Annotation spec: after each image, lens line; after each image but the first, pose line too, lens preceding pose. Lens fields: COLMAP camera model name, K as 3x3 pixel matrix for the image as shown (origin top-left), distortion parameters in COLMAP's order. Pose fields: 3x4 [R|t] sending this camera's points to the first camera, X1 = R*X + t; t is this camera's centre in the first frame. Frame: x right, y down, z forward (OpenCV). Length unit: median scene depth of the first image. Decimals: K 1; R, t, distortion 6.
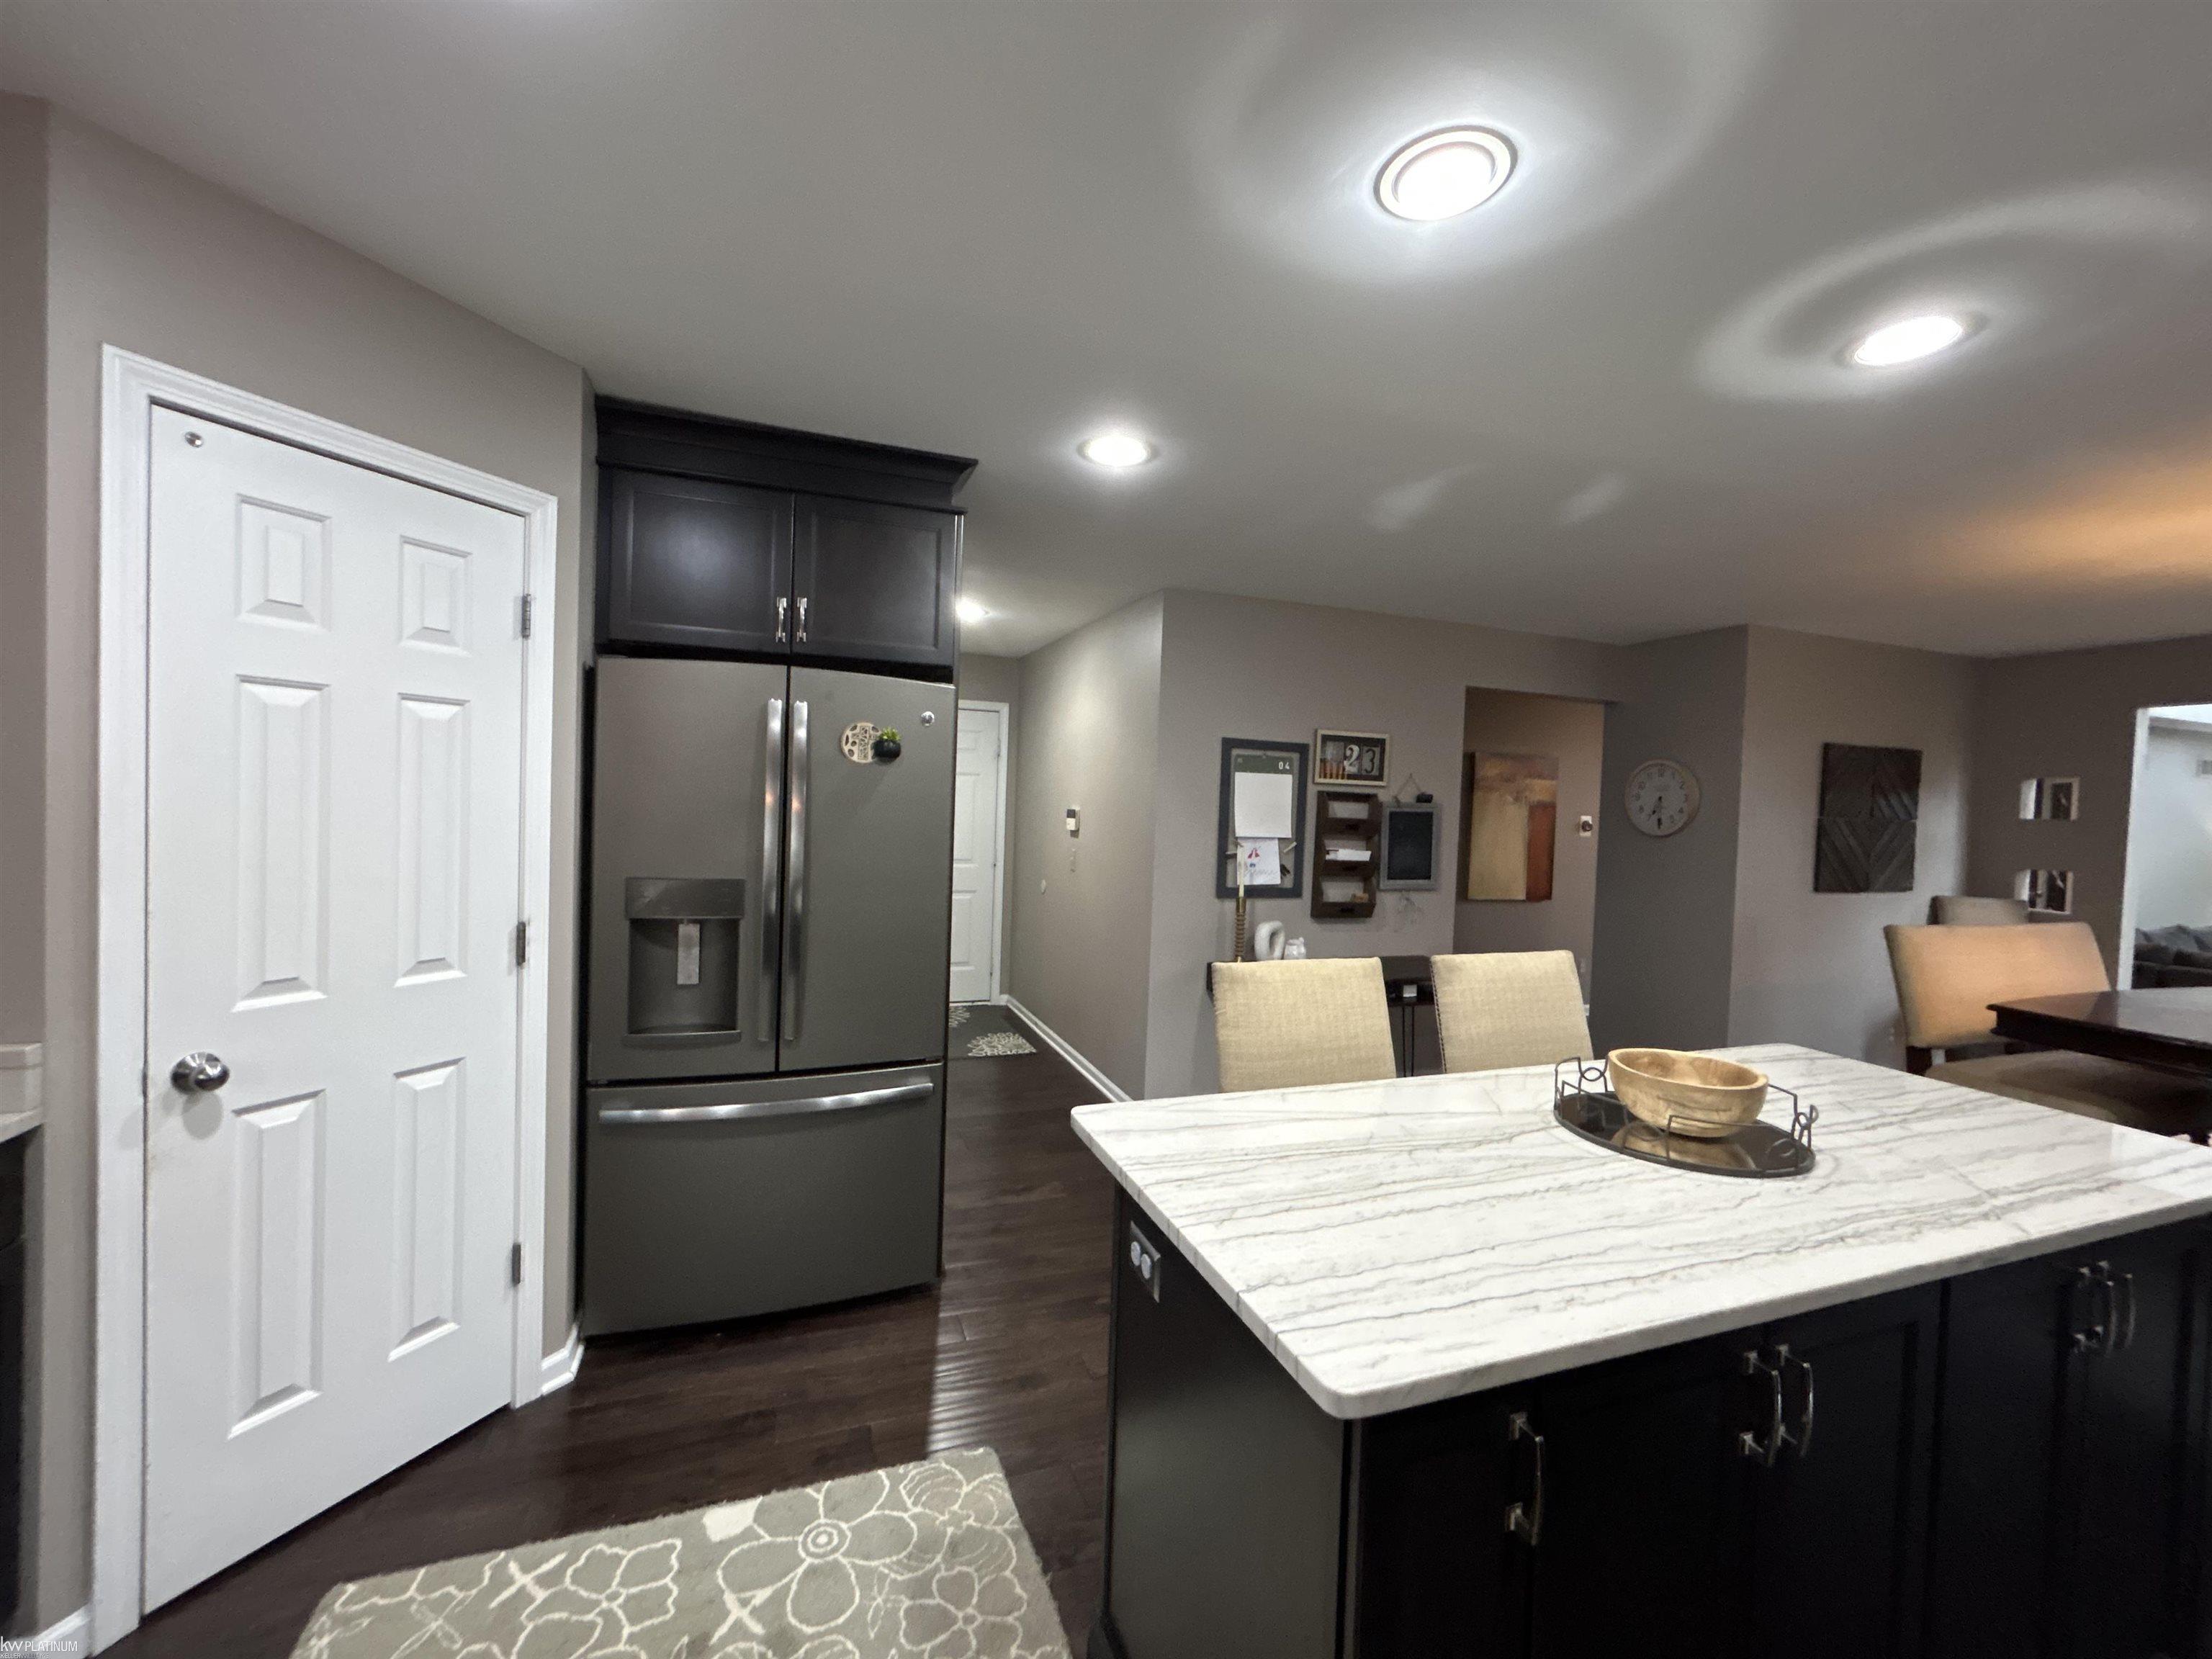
lens RADIAL K [[883.2, 0, 1096.5], [0, 883.2, 819.2], [0, 0, 1]] dist [-0.006135, 0.001482]
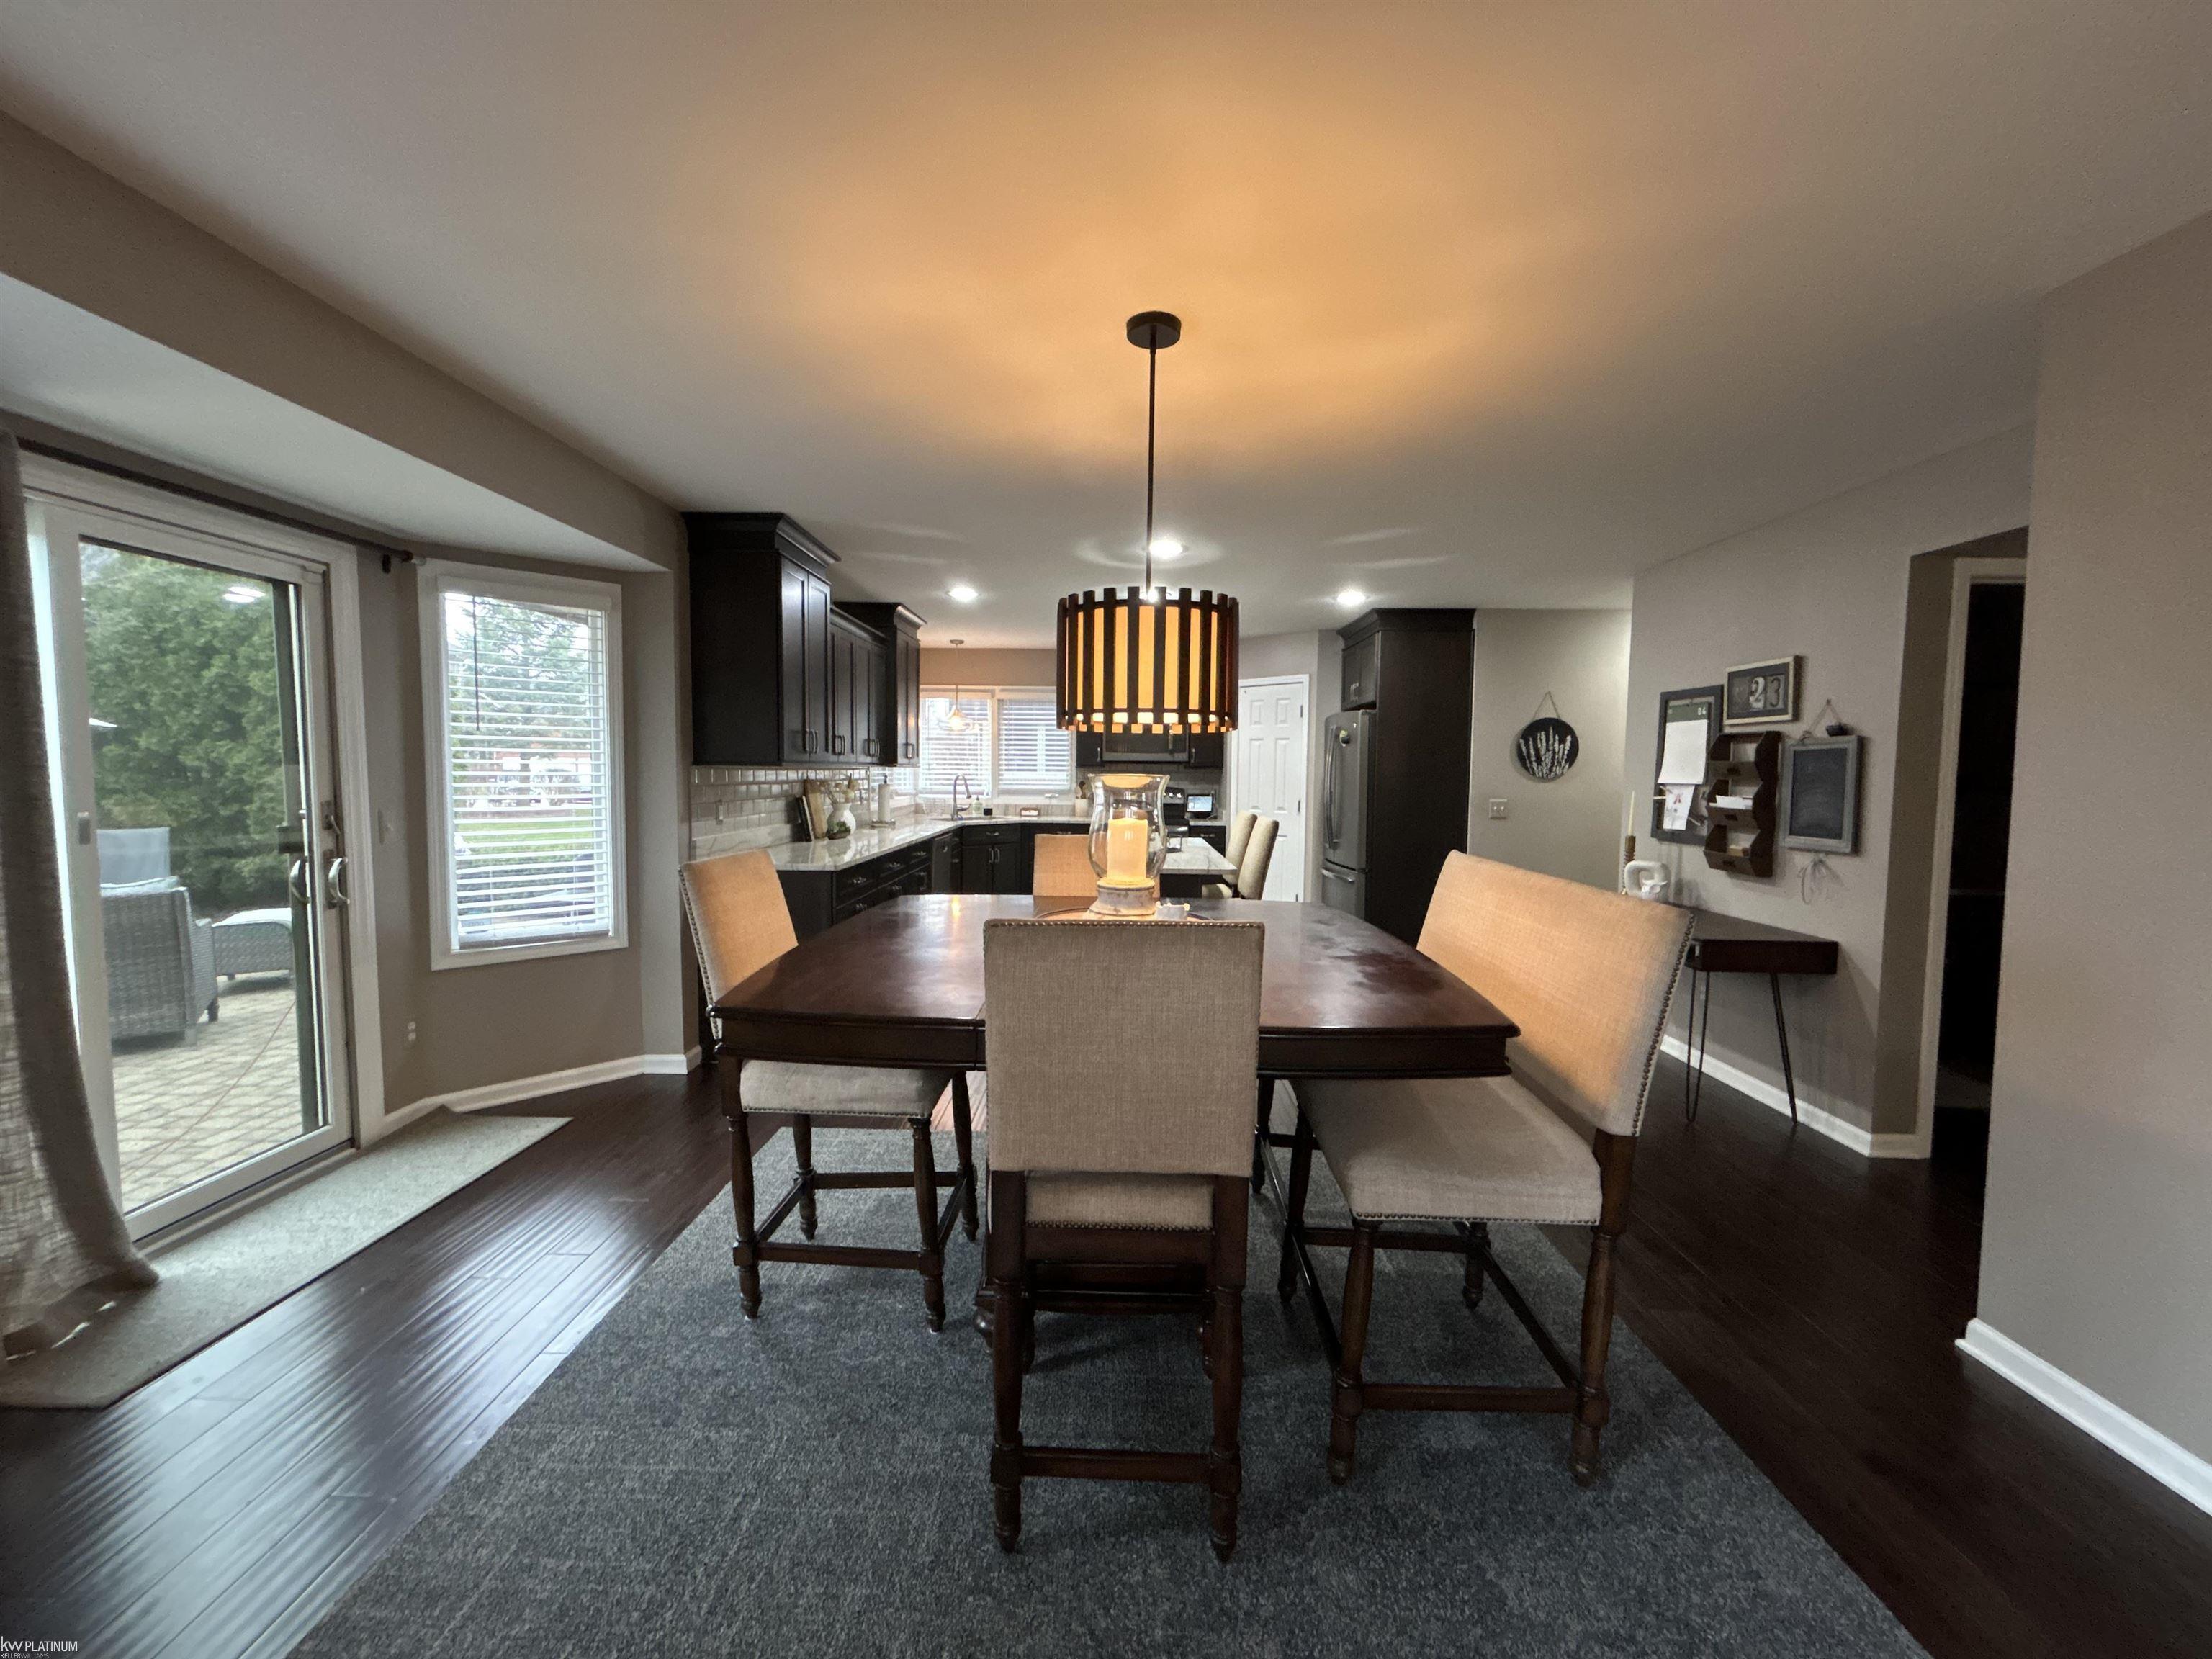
lens RADIAL K [[883.2, 0, 1098.8], [0, 883.2, 831.2], [0, 0, 1]] dist [-0.006135, 0.001482]
pose [[-0.362723, 0.024563, -0.931573, 1.379710], [-0.041076, 0.998260, 0.042315, 0.059634], [0.930991, 0.053614, -0.361083, 0.734971]]
